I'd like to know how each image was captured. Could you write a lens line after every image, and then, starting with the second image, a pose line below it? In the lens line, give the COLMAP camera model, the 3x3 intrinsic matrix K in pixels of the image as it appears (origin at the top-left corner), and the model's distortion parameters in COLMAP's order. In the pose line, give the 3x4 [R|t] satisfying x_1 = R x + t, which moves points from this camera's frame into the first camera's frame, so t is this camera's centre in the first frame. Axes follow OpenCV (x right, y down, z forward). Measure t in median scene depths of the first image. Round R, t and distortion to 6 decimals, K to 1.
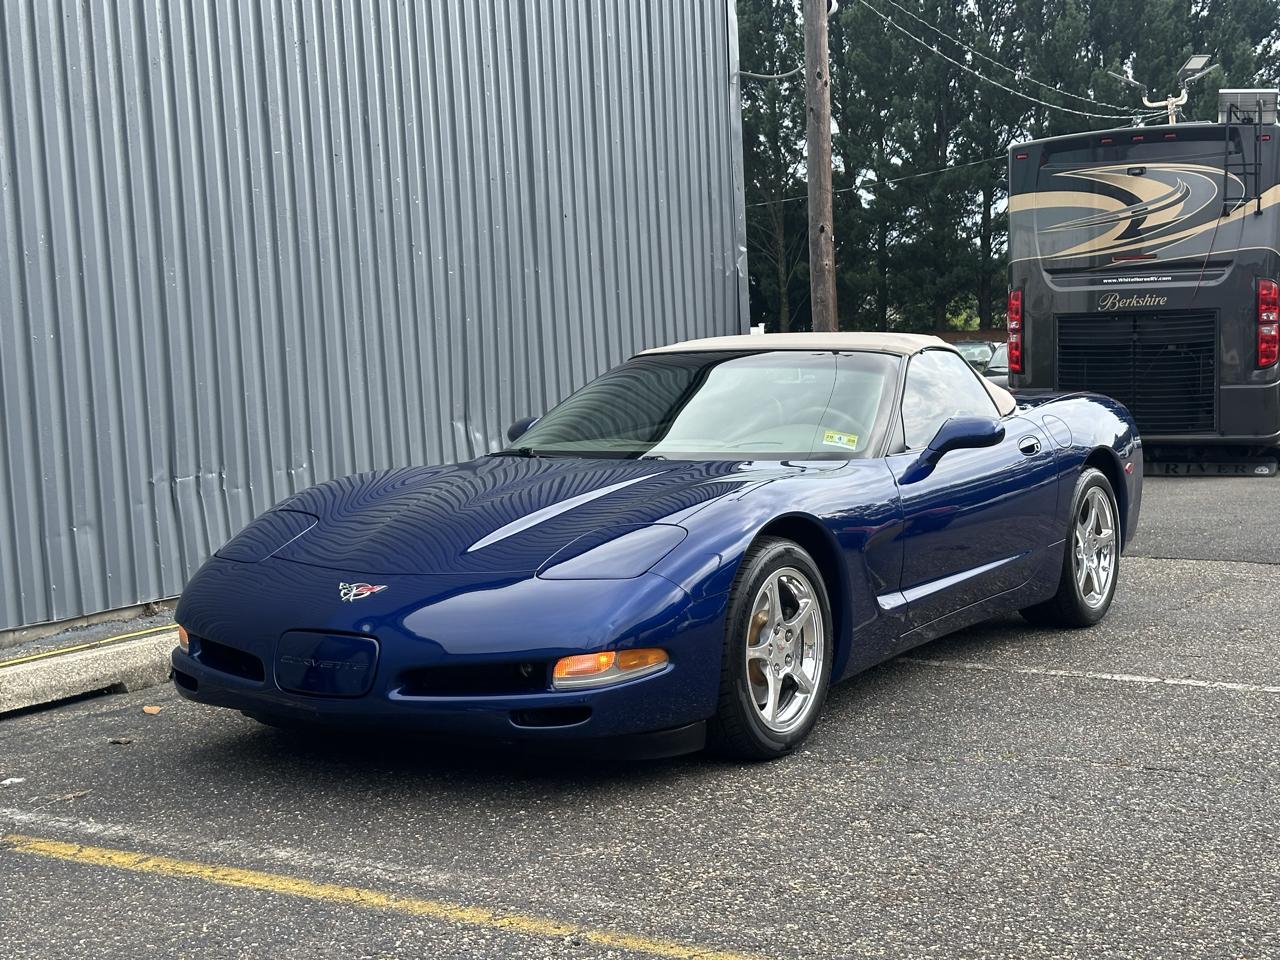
lens RADIAL K [[1900.0, 0, 640.0], [0, 1900.0, 480.0], [0, 0, 1]] dist [0.219876, -0.550952]
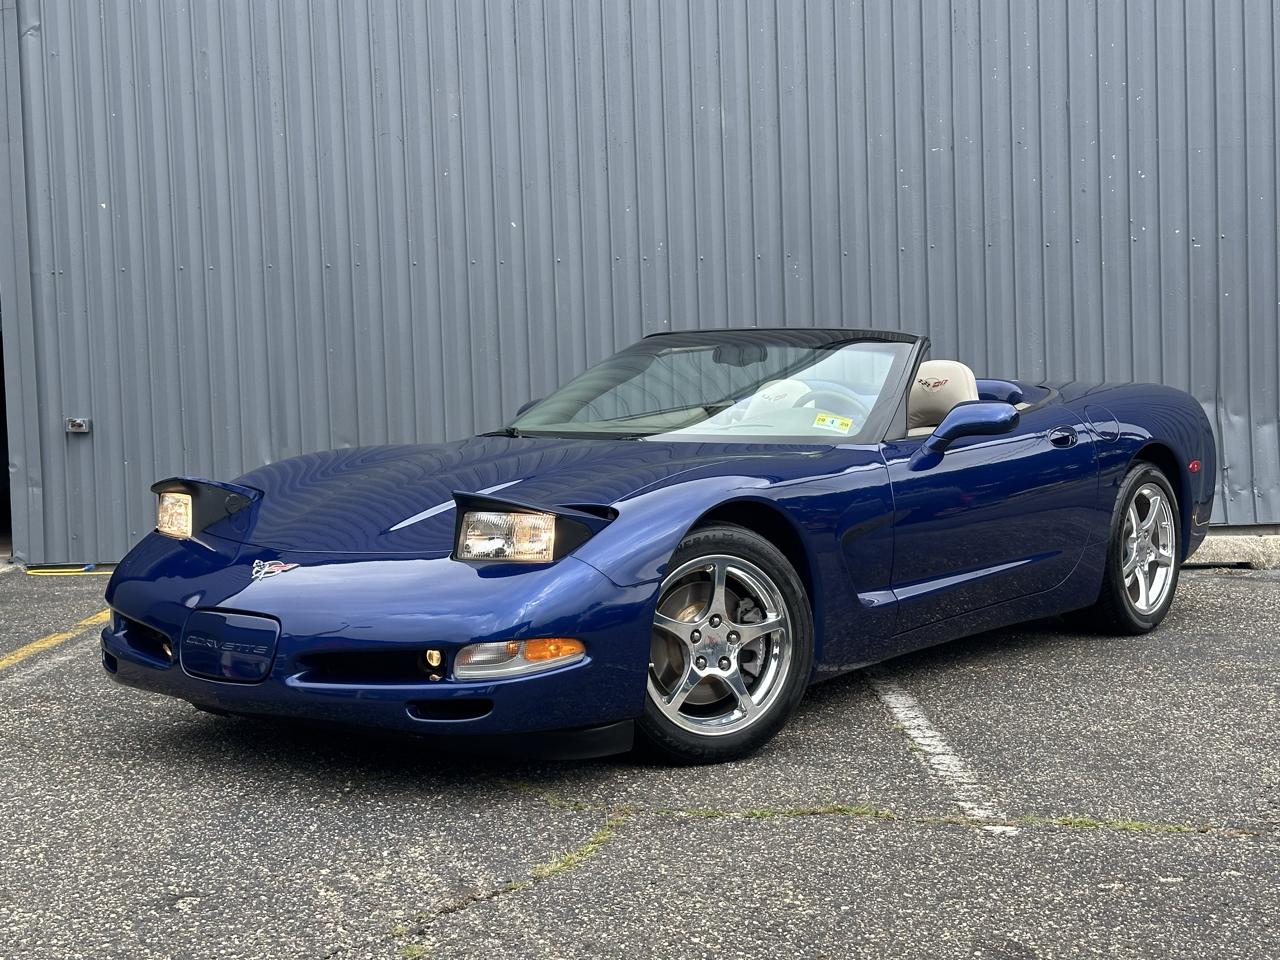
lens RADIAL K [[1898.1, 0, 638.1], [0, 1898.1, 451.2], [0, 0, 1]] dist [0.233701, -0.615520]
pose [[0.995038, 0.017551, -0.097939, 0.114951], [-0.019229, 0.999684, -0.016214, 0.010657], [0.097624, 0.018017, 0.995060, 0.078149]]
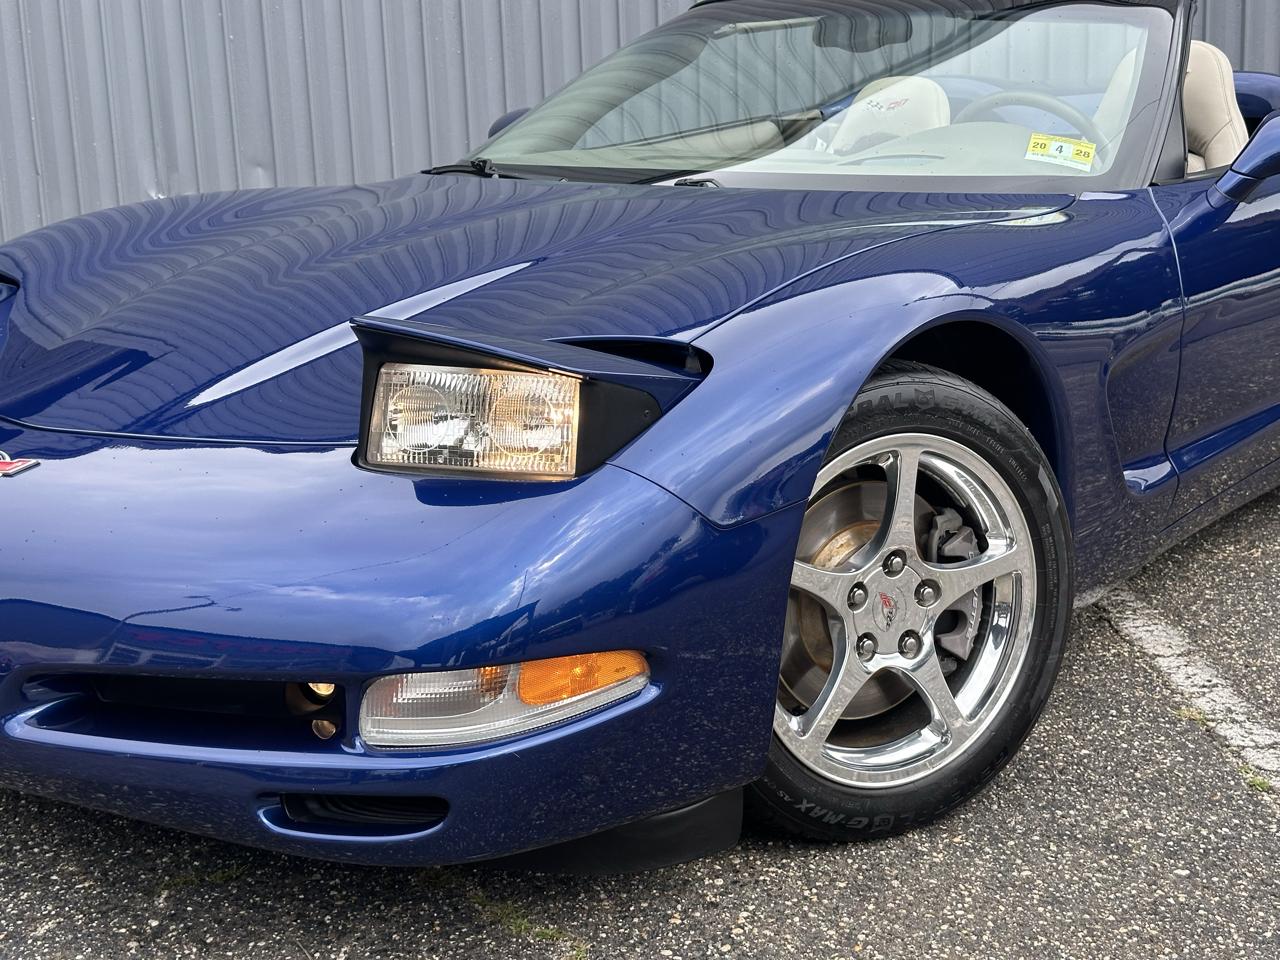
lens RADIAL K [[1900.0, 0, 640.0], [0, 1900.0, 480.0], [0, 0, 1]] dist [0.219876, -0.550952]
pose [[0.996370, 0.030069, -0.079636, 0.040871], [-0.018012, 0.988821, 0.148013, -0.009318], [0.083196, -0.146041, 0.985774, 0.526183]]
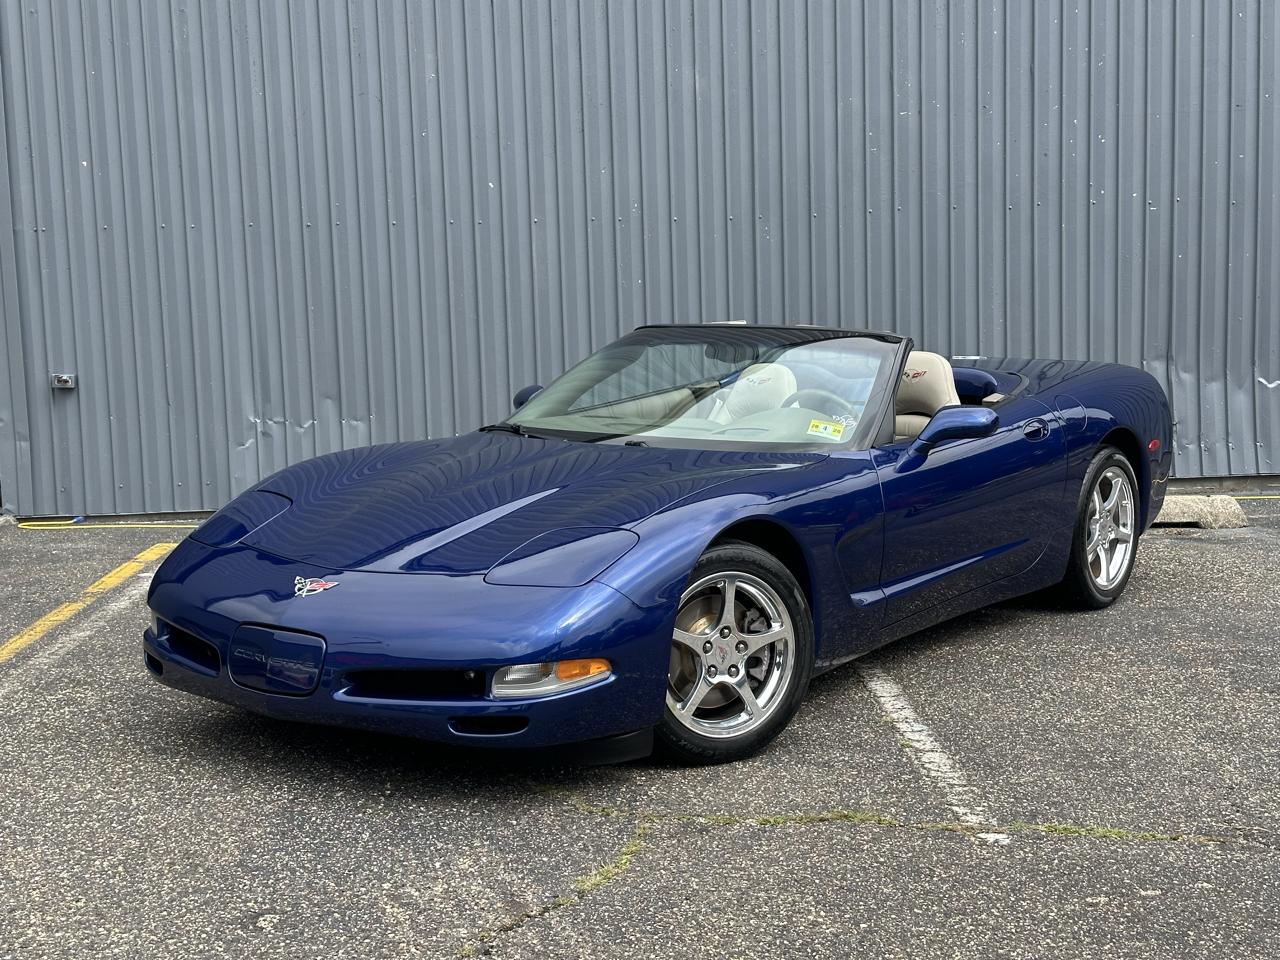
lens RADIAL K [[1900.0, 0, 640.0], [0, 1900.0, 480.0], [0, 0, 1]] dist [0.219876, -0.550952]
pose [[0.997809, 0.025221, -0.061172, 0.079020], [-0.021824, 0.998216, 0.055579, -0.054173], [0.062465, -0.054122, 0.996579, 0.013690]]
